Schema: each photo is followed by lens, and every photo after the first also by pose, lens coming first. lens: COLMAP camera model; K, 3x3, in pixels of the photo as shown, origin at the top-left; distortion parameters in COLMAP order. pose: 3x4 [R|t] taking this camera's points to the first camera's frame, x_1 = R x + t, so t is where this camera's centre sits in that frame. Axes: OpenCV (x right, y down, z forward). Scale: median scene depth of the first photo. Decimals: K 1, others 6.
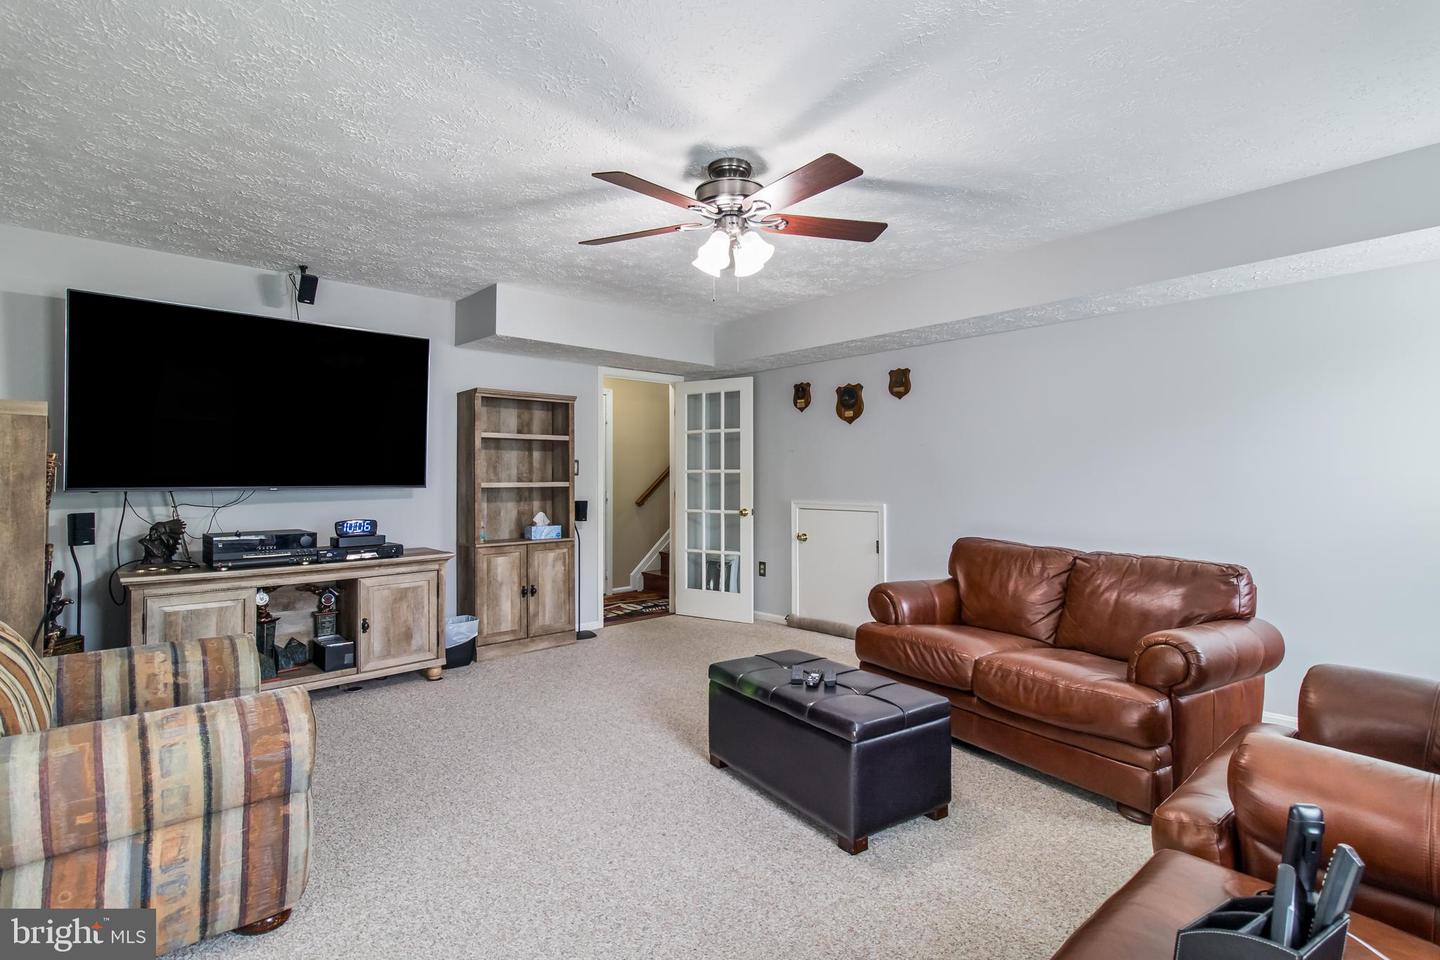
lens RADIAL K [[668.0, 0, 726.6], [0, 668.0, 470.0], [0, 0, 1]] dist [0.001960, 0.000070]
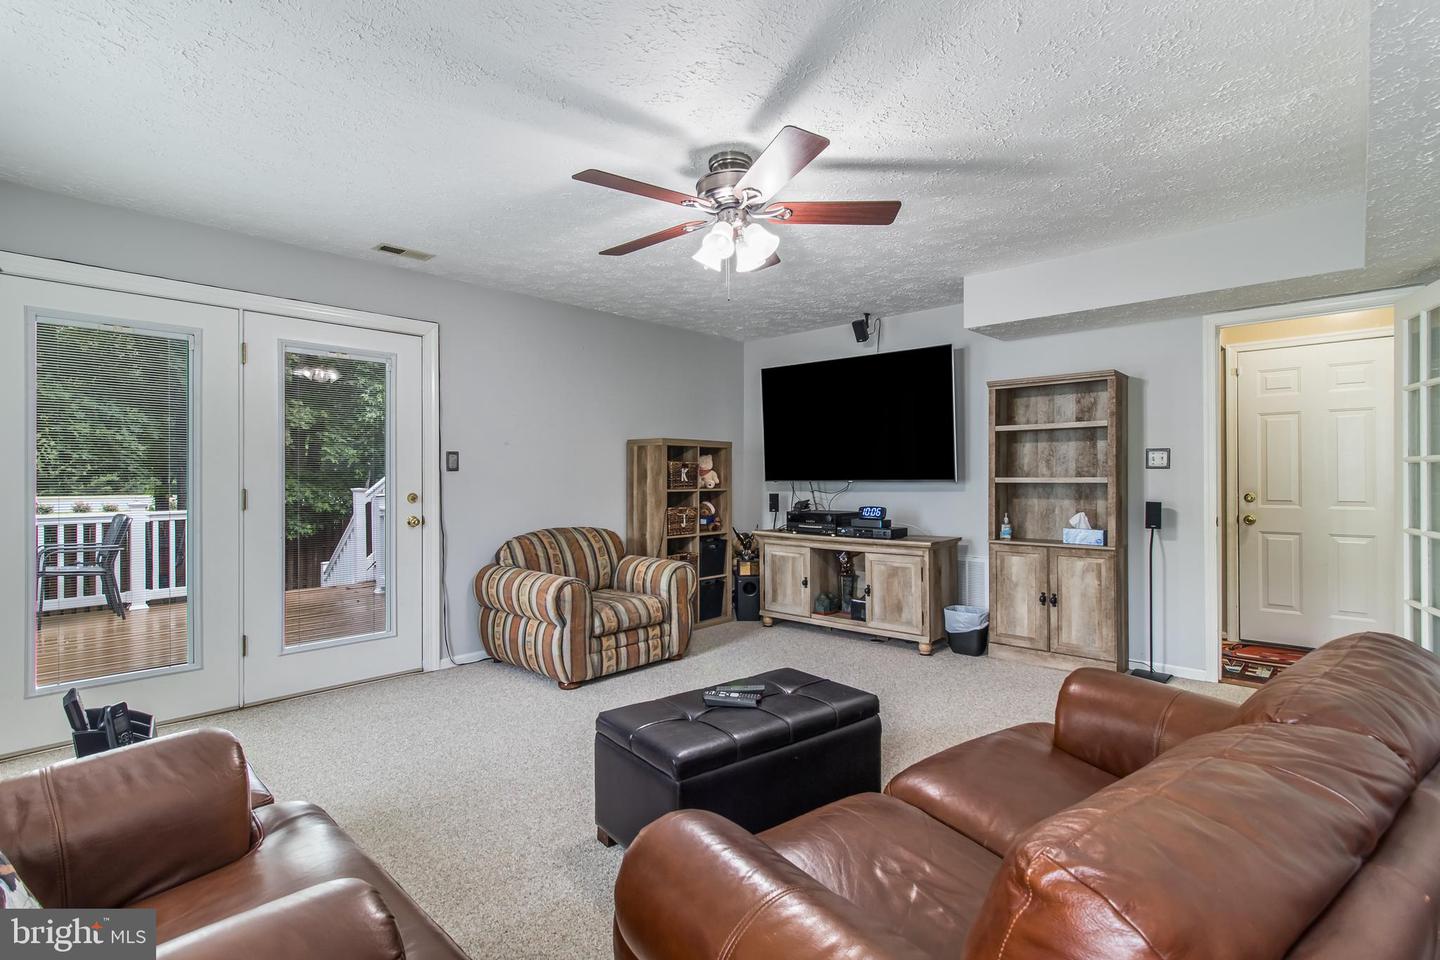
lens RADIAL K [[667.2, 0, 735.9], [0, 667.2, 476.8], [0, 0, 1]] dist [0.001217, 0.000381]
pose [[0.111618, 0.001154, -0.993750, 0.631004], [0.014747, 0.999887, 0.002817, 0.010819], [0.993642, -0.014969, 0.111589, 0.570849]]
